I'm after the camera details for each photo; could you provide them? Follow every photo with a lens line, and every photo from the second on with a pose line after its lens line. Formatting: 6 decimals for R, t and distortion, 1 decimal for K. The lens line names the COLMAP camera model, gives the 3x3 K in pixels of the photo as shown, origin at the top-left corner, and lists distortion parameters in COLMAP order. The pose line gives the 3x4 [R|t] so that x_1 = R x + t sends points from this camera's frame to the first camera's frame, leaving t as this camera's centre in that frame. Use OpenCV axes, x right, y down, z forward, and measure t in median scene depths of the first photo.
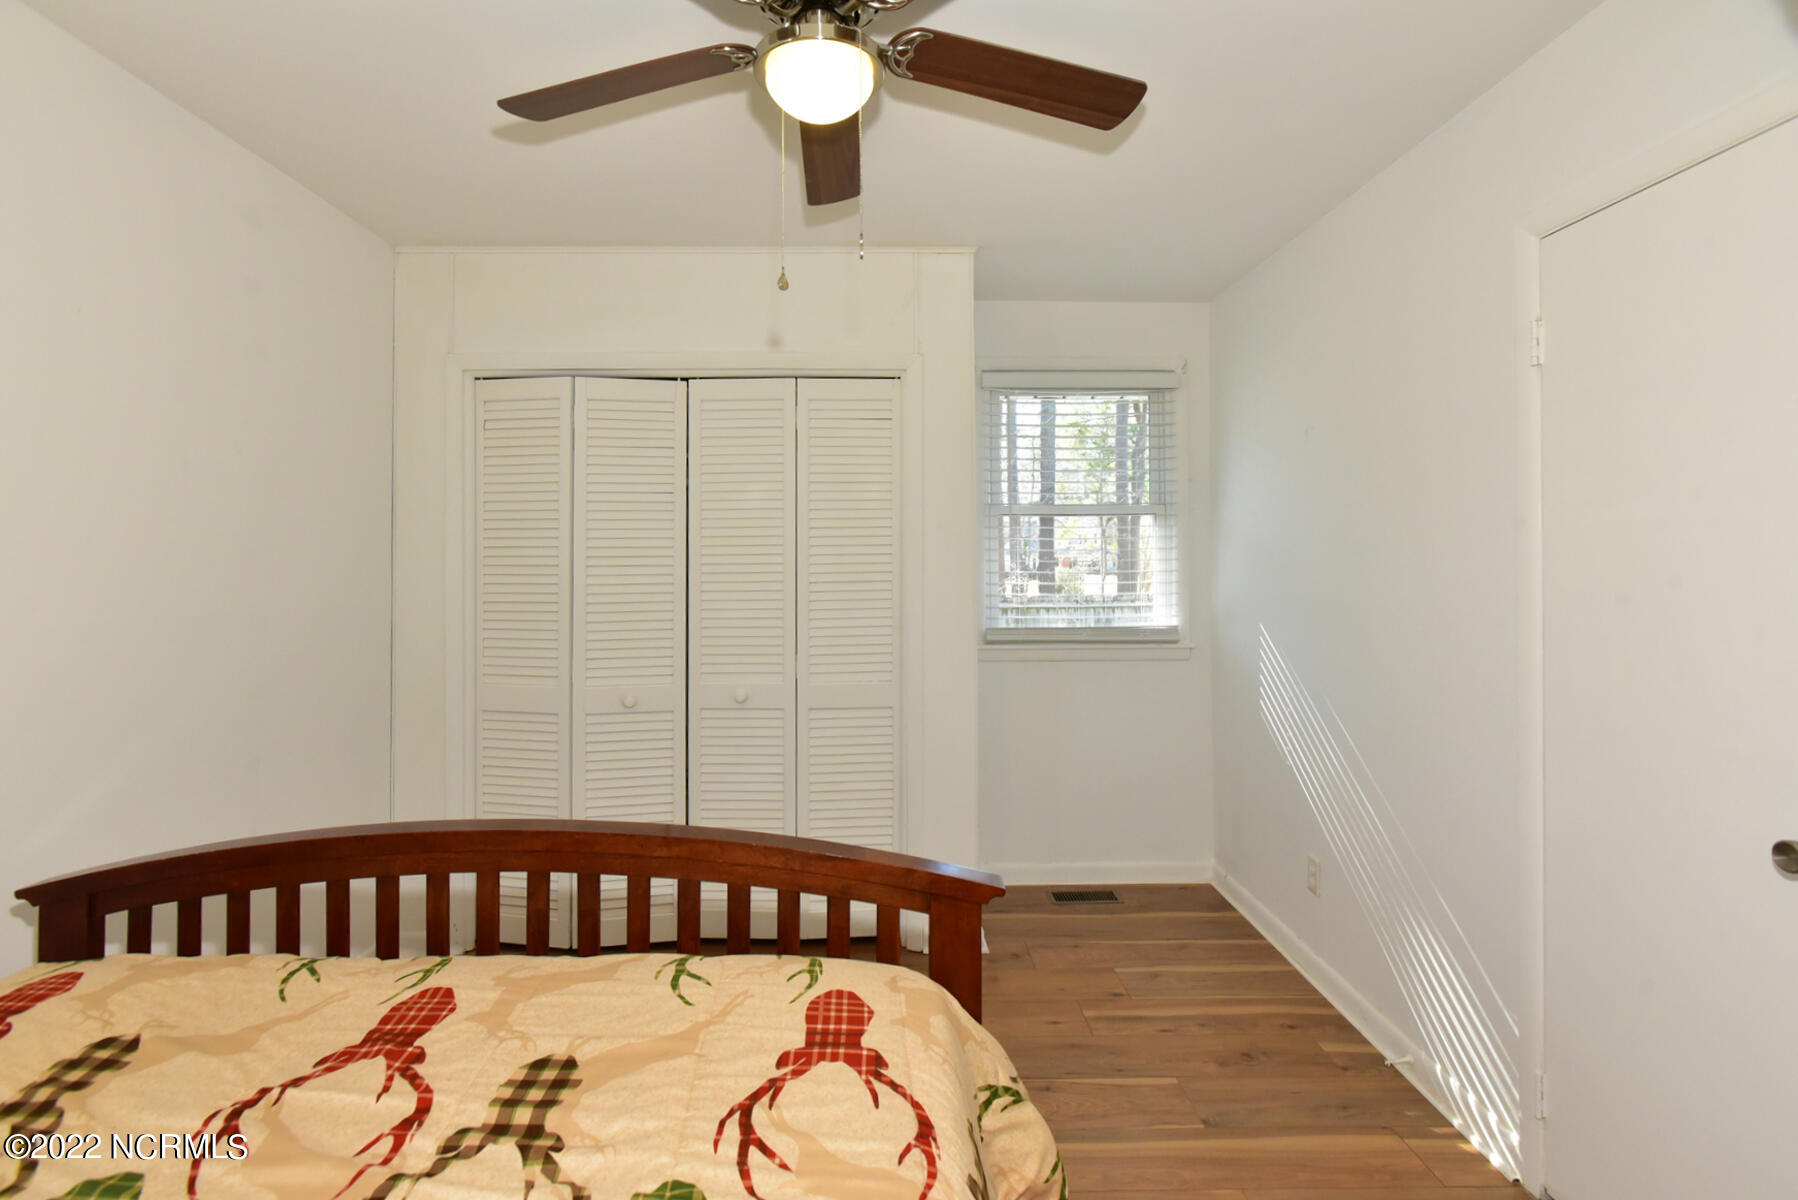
lens RADIAL K [[873.9, 0, 894.6], [0, 873.9, 551.5], [0, 0, 1]] dist [-0.011293, -0.000282]
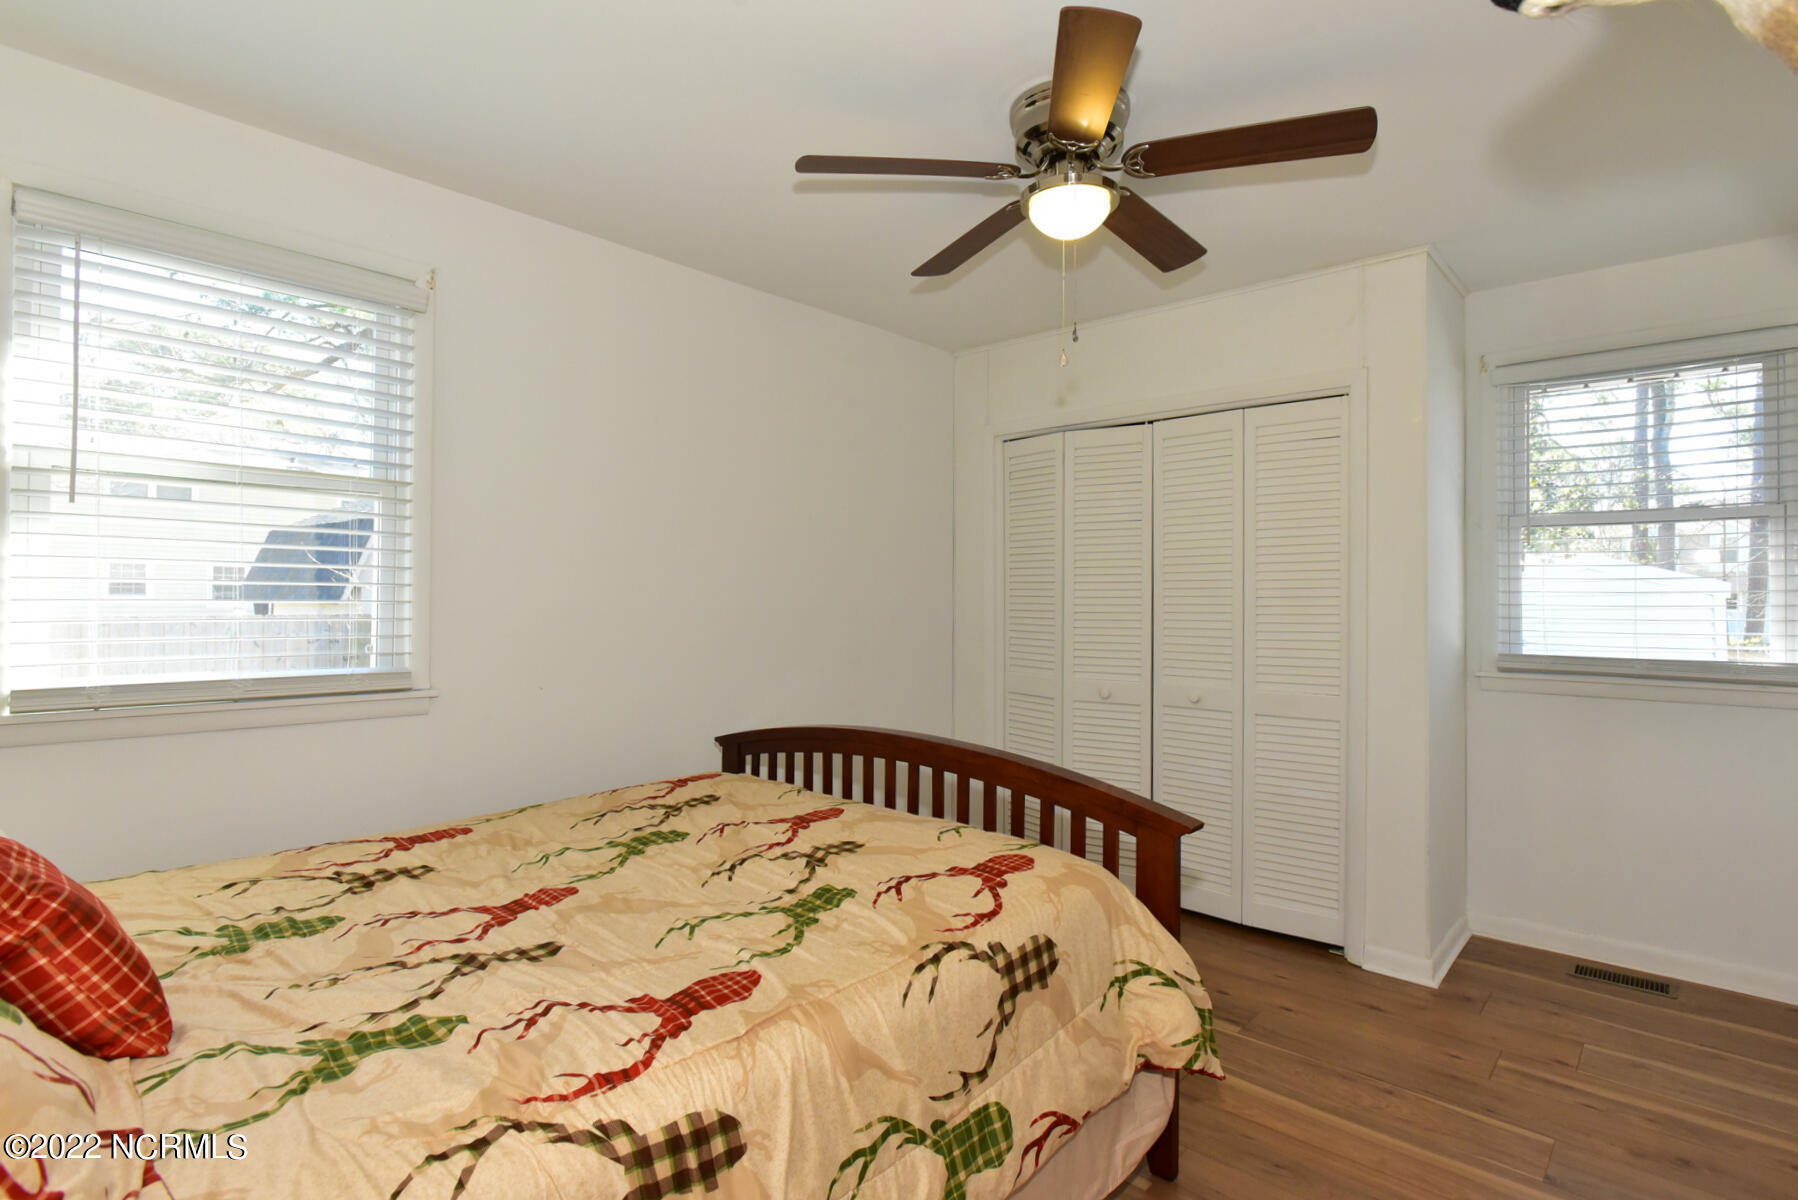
lens RADIAL K [[854.5, 0, 891.0], [0, 854.5, 598.5], [0, 0, 1]] dist [-0.008396, 0.000165]
pose [[0.733879, 0.012200, -0.679170, 0.613388], [-0.000014, 0.999839, 0.017945, 0.038744], [0.679280, -0.013160, 0.733761, -0.165506]]
